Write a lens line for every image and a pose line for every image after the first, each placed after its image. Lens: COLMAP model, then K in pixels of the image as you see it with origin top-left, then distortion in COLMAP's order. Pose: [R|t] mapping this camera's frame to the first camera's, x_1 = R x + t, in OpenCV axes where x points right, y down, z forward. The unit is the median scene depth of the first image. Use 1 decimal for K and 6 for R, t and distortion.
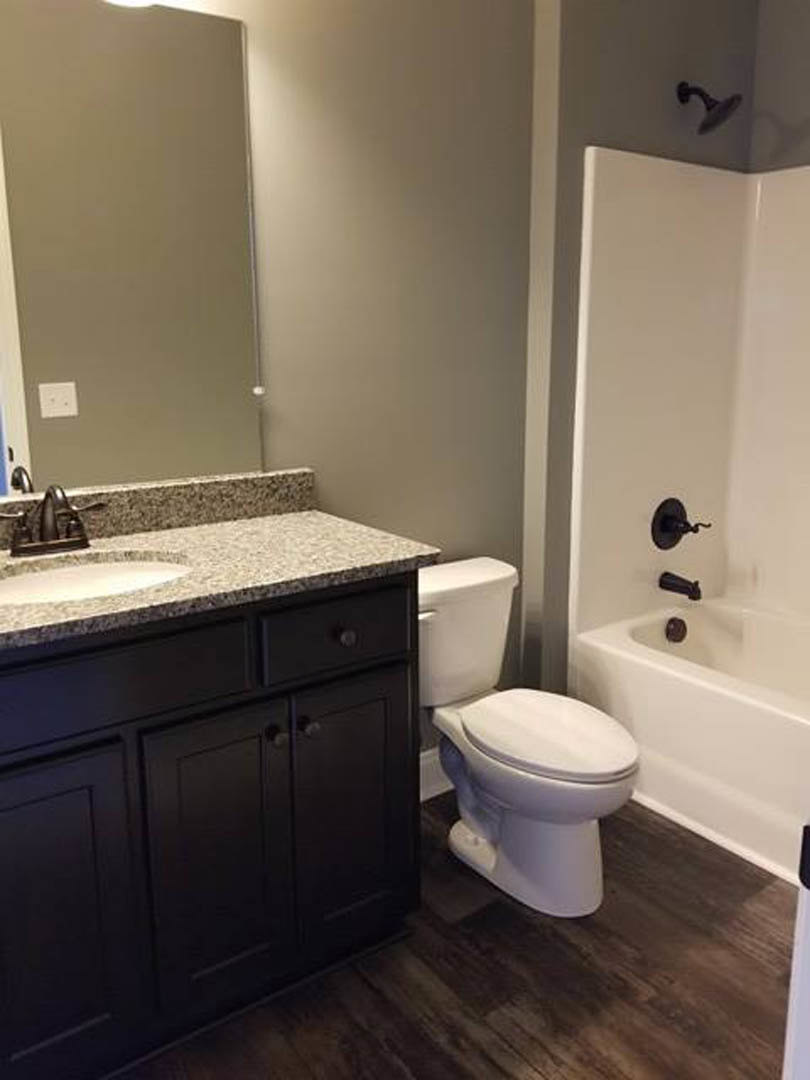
lens RADIAL K [[861.9, 0, 405.0], [0, 861.9, 540.0], [0, 0, 1]] dist [0.115870, -0.140408]
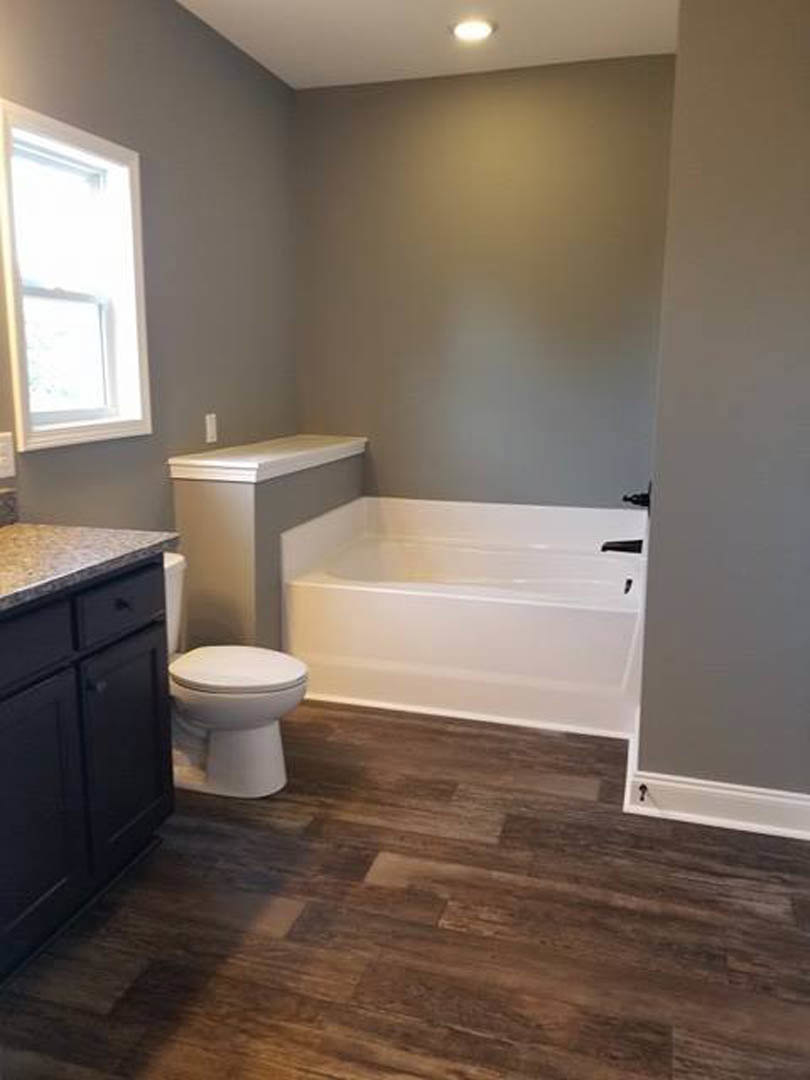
lens RADIAL K [[861.9, 0, 405.0], [0, 861.9, 540.0], [0, 0, 1]] dist [0.115870, -0.140408]
pose [[0.808515, -0.108805, 0.578329, -0.422466], [0.130718, 0.991412, 0.003775, 0.054051], [-0.573773, 0.072546, 0.815795, -0.297444]]
